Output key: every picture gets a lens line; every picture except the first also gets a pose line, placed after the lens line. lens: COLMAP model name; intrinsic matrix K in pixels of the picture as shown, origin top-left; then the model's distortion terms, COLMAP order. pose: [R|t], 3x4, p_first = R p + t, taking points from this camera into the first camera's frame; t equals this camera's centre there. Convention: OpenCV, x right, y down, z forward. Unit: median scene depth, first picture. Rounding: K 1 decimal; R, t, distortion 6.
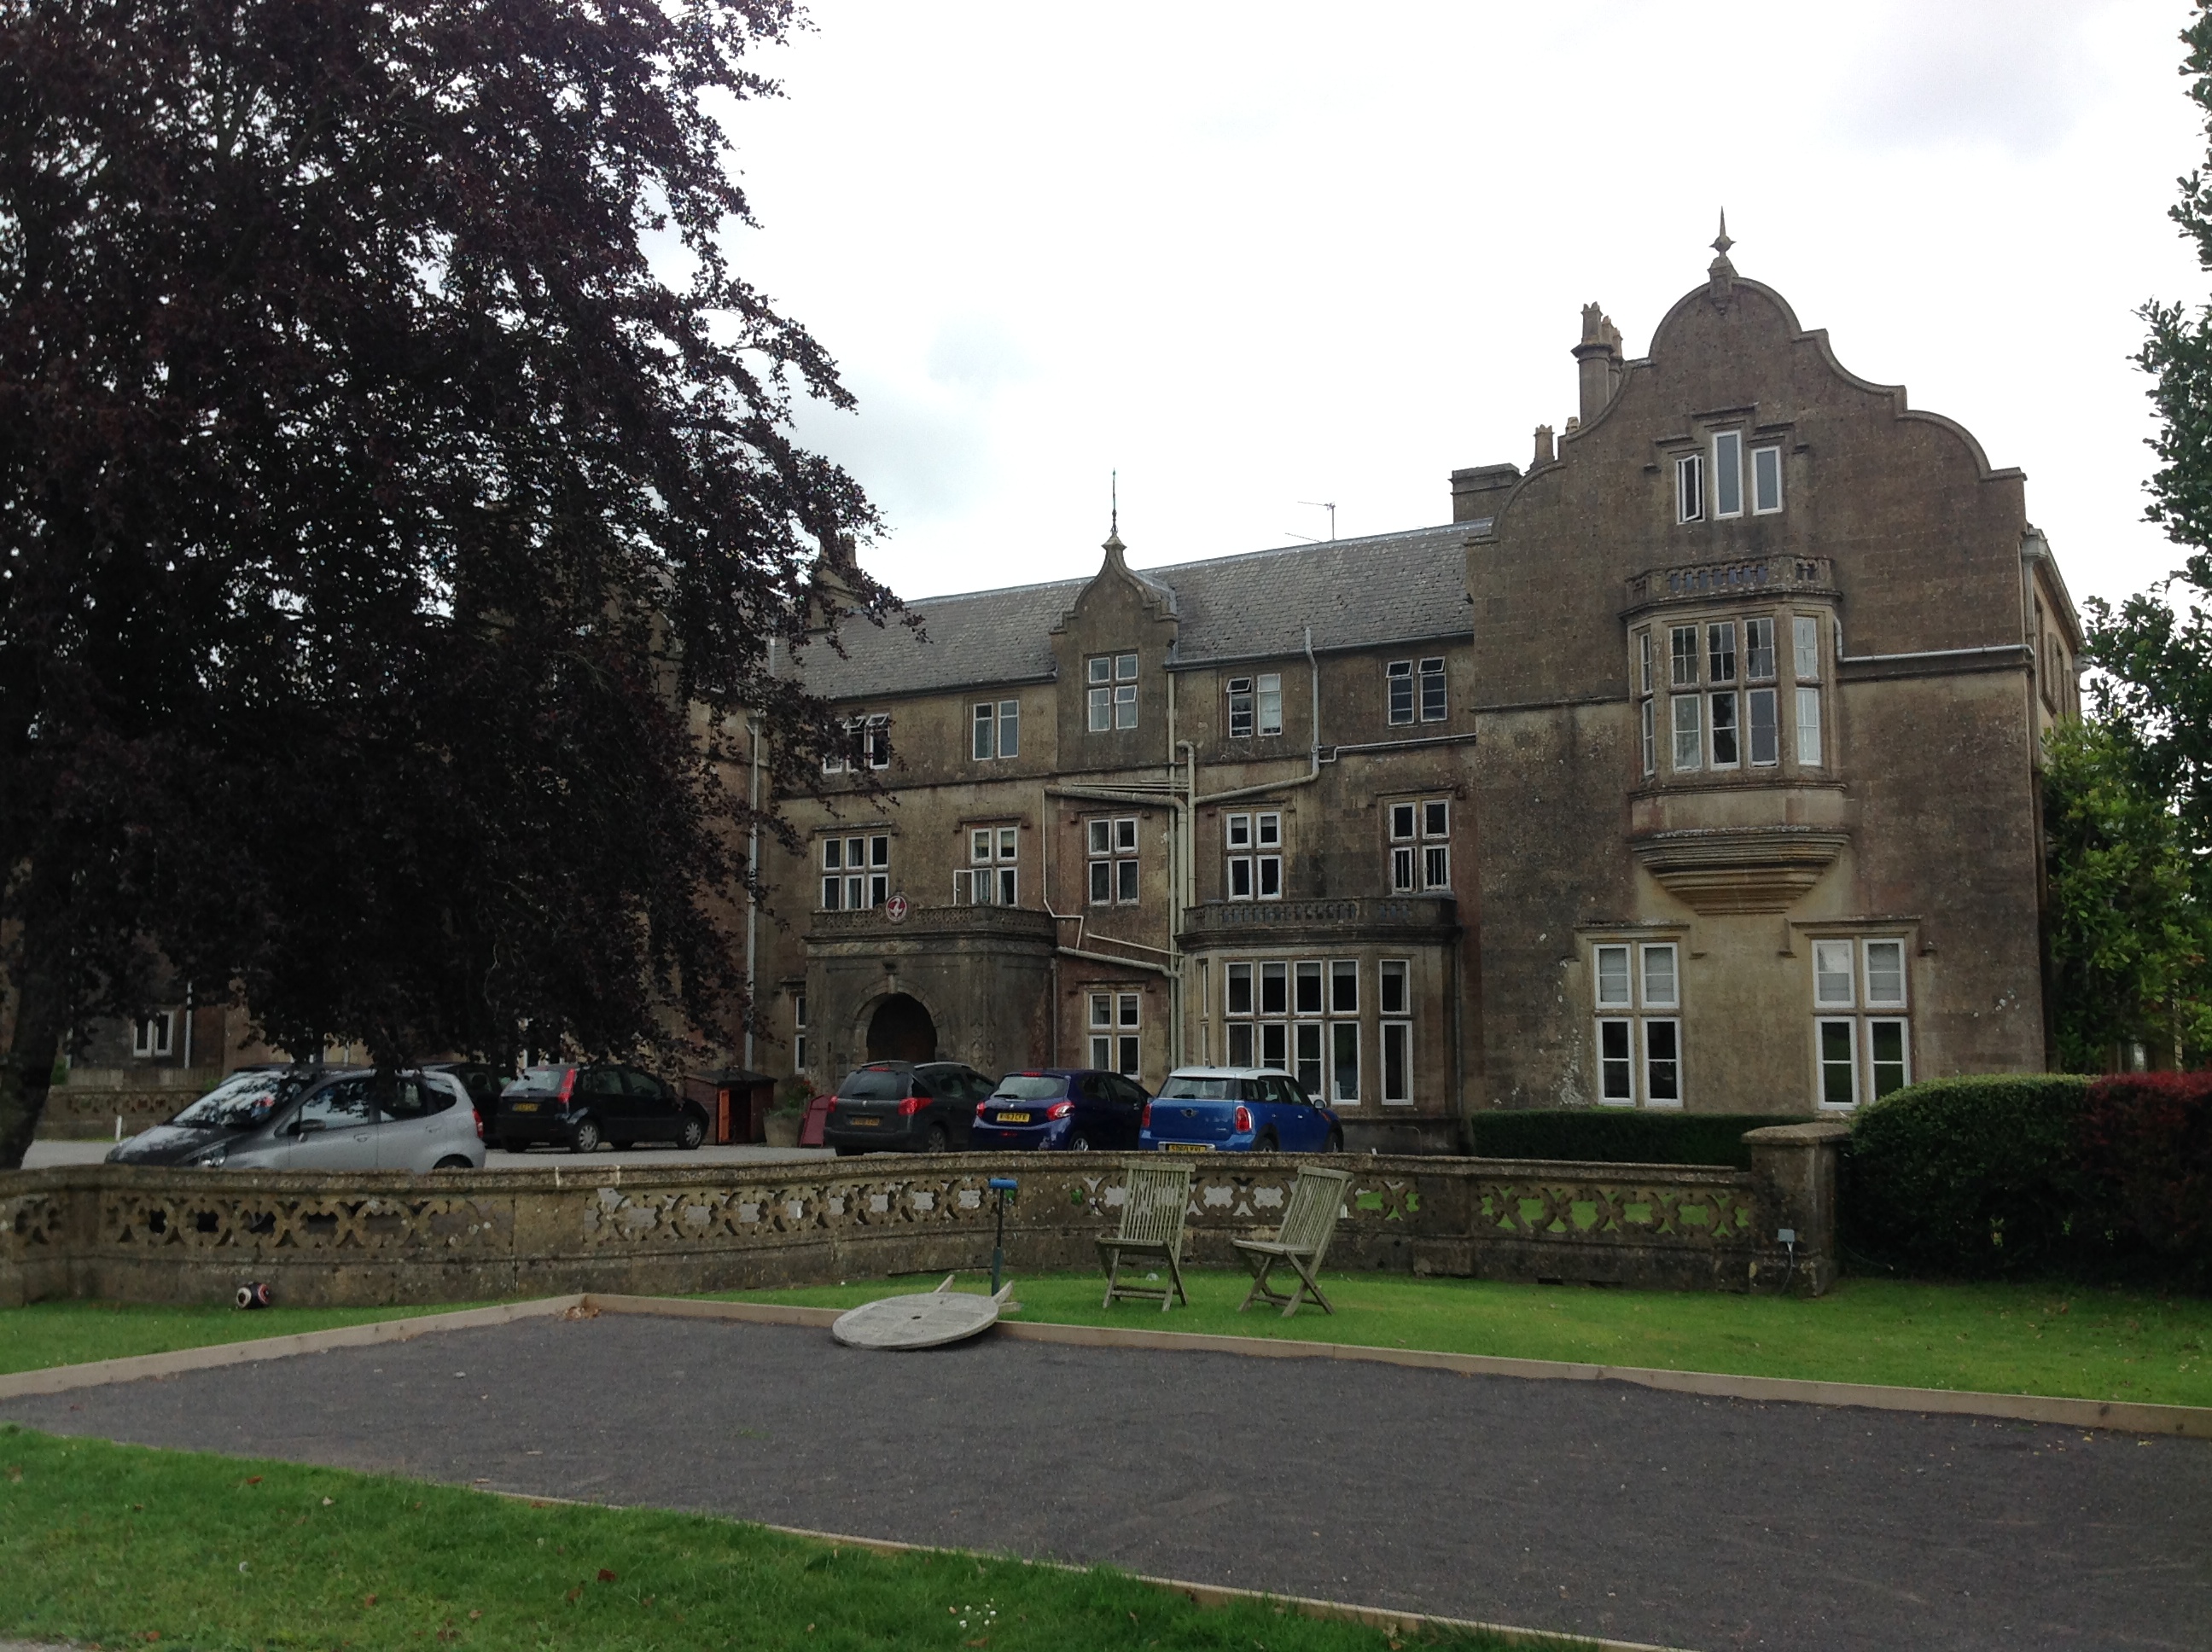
lens RADIAL K [[2201.2, 0, 1105.9], [0, 2201.2, 824.0], [0, 0, 1]] dist [0.075800, 0.000000]
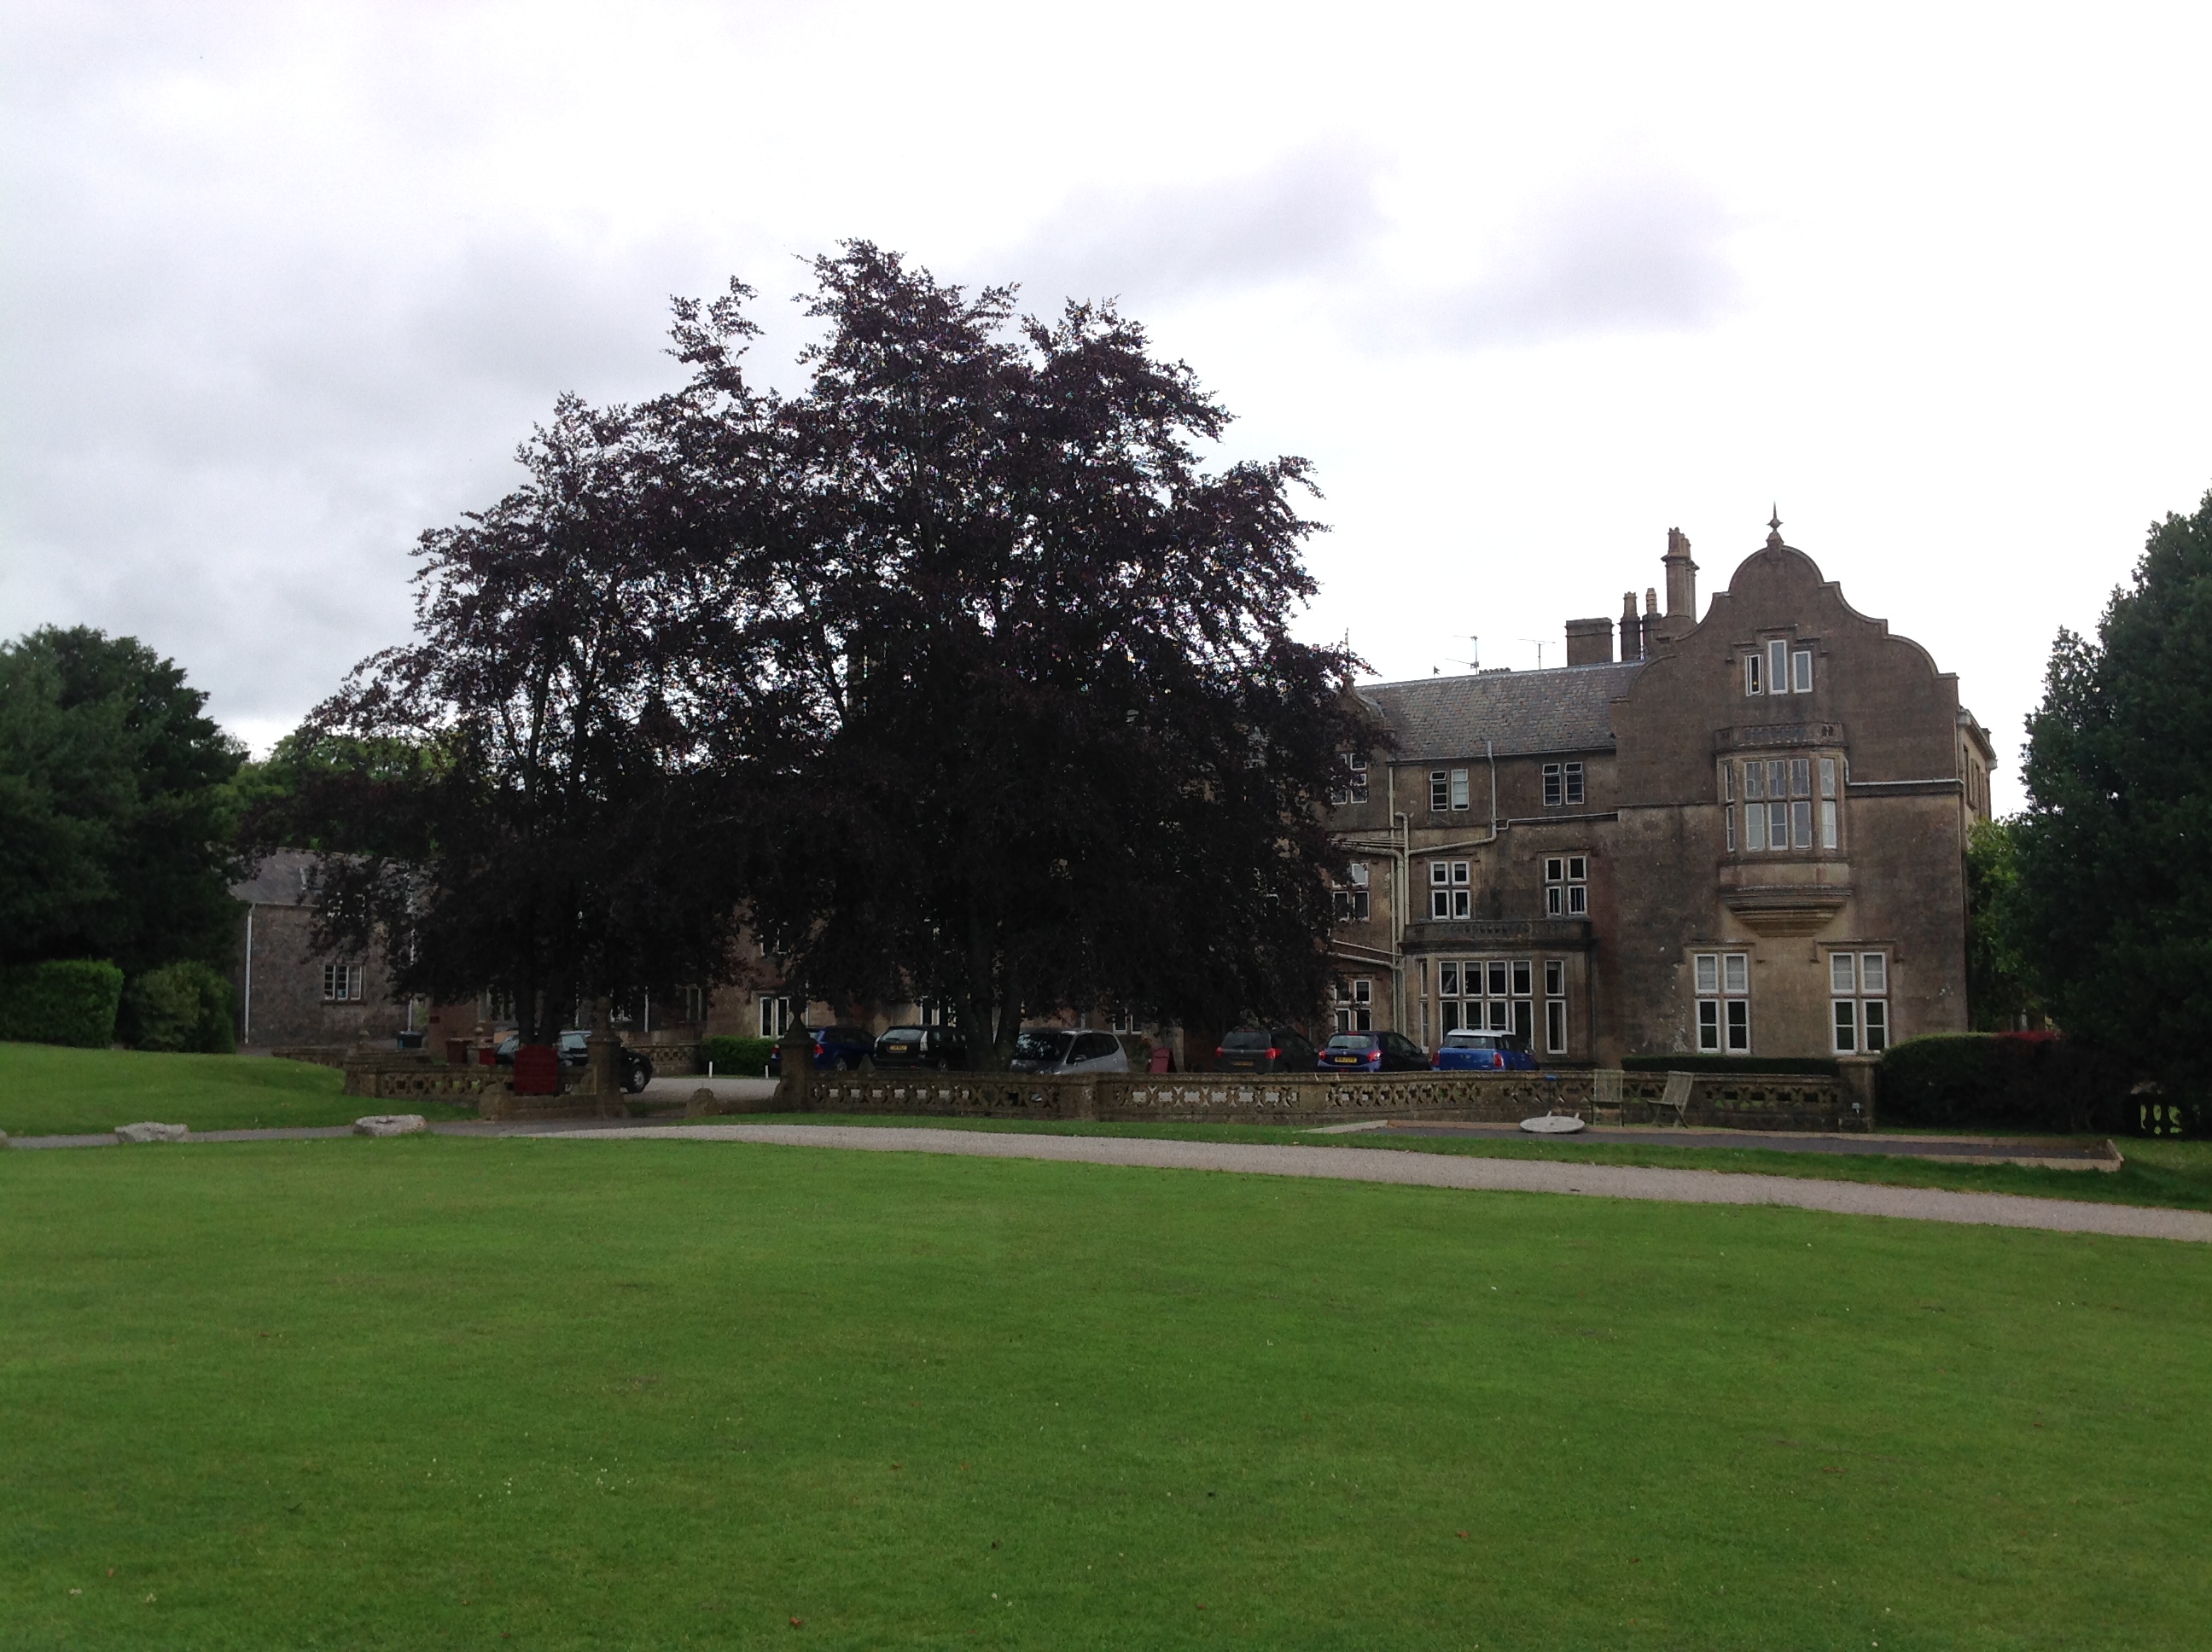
lens RADIAL K [[2201.2, 0, 1106.2], [0, 2201.2, 826.2], [0, 0, 1]] dist [0.075800, 0.000000]
pose [[0.999415, 0.001242, 0.034167, -0.270374], [-0.001857, 0.999837, 0.017965, -0.068651], [-0.034139, -0.018018, 0.999255, -0.618030]]
